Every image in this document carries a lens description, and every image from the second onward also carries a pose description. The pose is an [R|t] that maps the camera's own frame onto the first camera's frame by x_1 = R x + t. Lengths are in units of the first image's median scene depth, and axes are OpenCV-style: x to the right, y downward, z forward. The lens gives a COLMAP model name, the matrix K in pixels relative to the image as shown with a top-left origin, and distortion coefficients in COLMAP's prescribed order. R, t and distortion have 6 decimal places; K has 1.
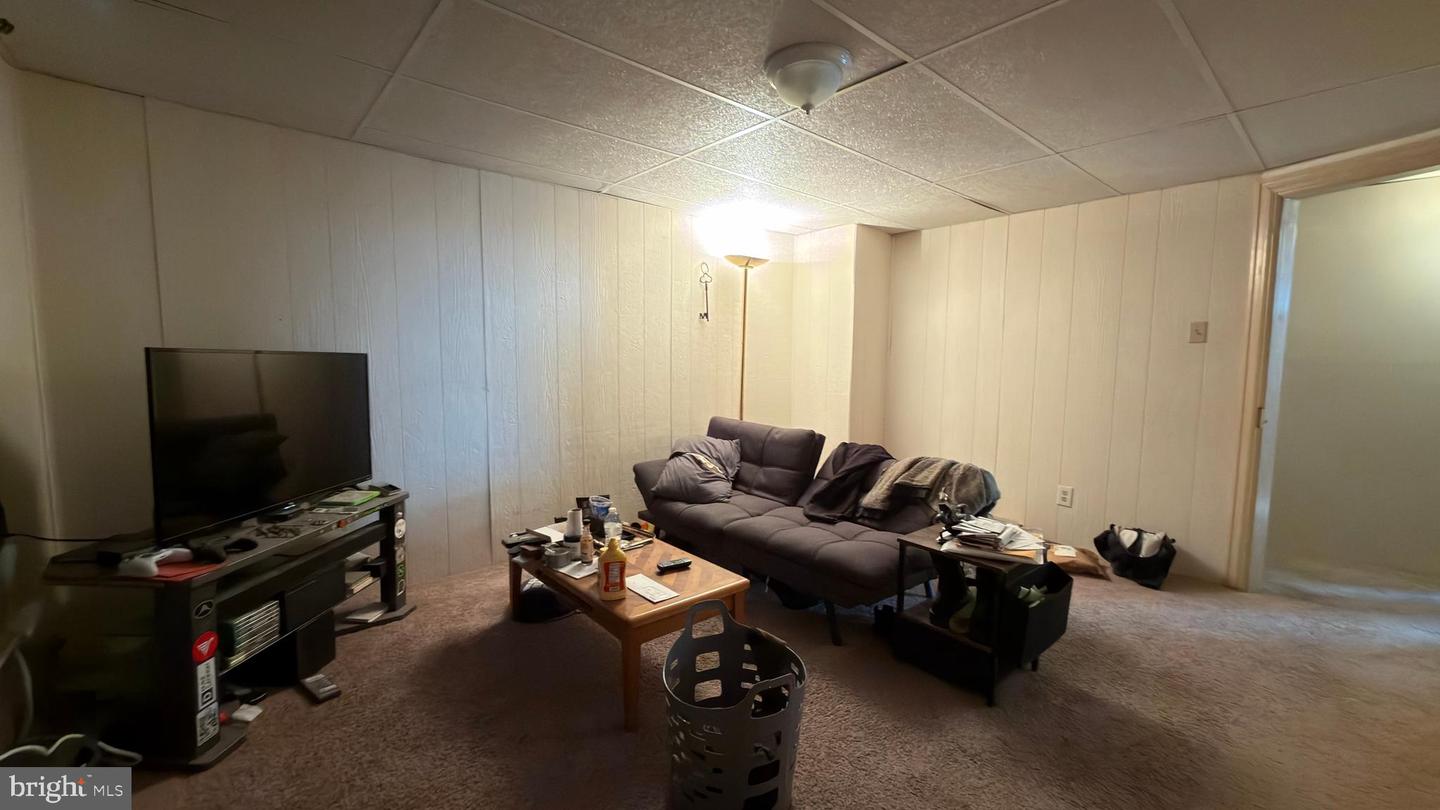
lens RADIAL K [[572.7, 0, 720.0], [0, 572.7, 405.0], [0, 0, 1]] dist [-0.001003, -0.000224]
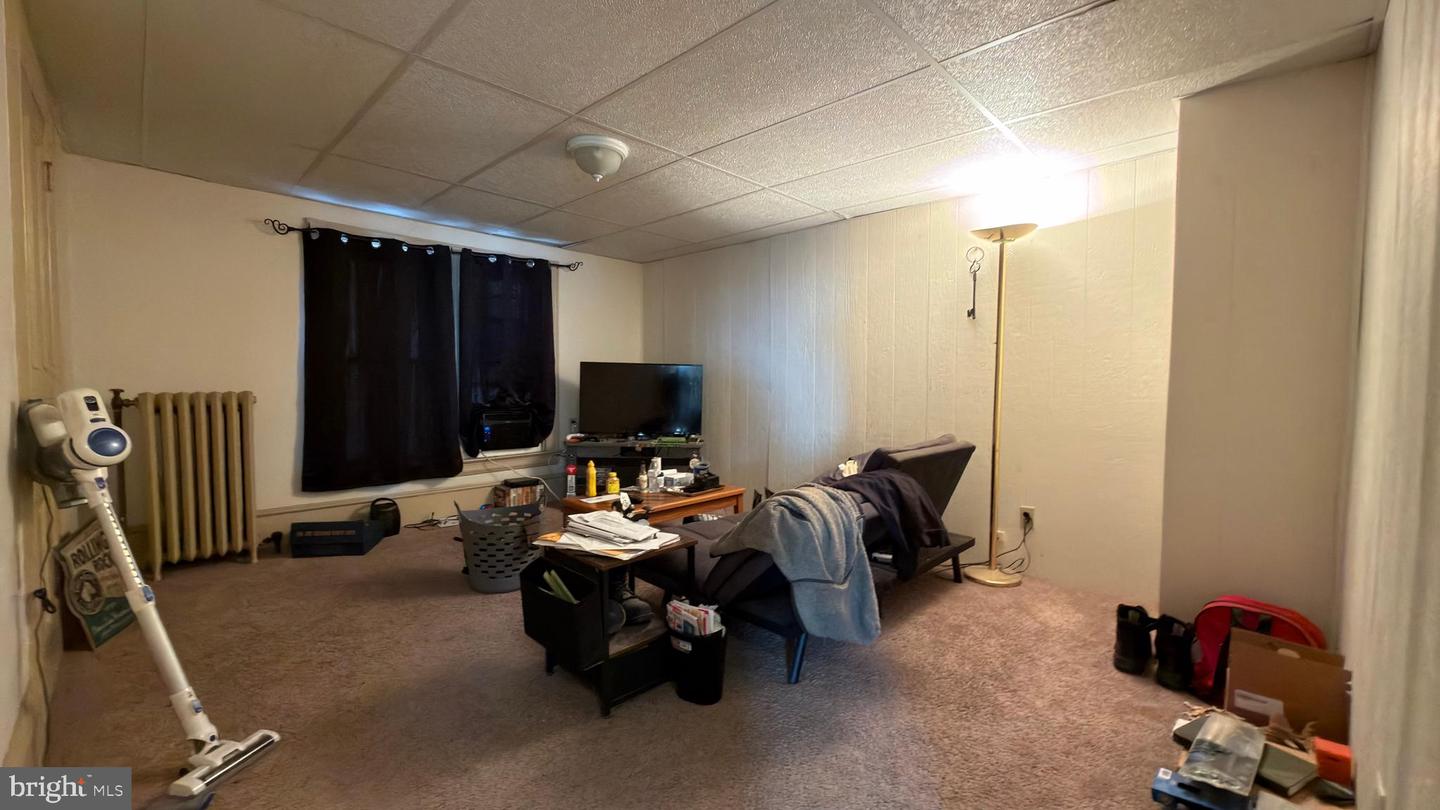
lens RADIAL K [[572.7, 0, 720.0], [0, 572.7, 405.0], [0, 0, 1]] dist [-0.001003, -0.000224]
pose [[0.076150, 0.040221, -0.996285, 0.769144], [-0.094611, 0.994969, 0.032936, -0.018445], [0.992598, 0.091751, 0.079572, 0.597970]]
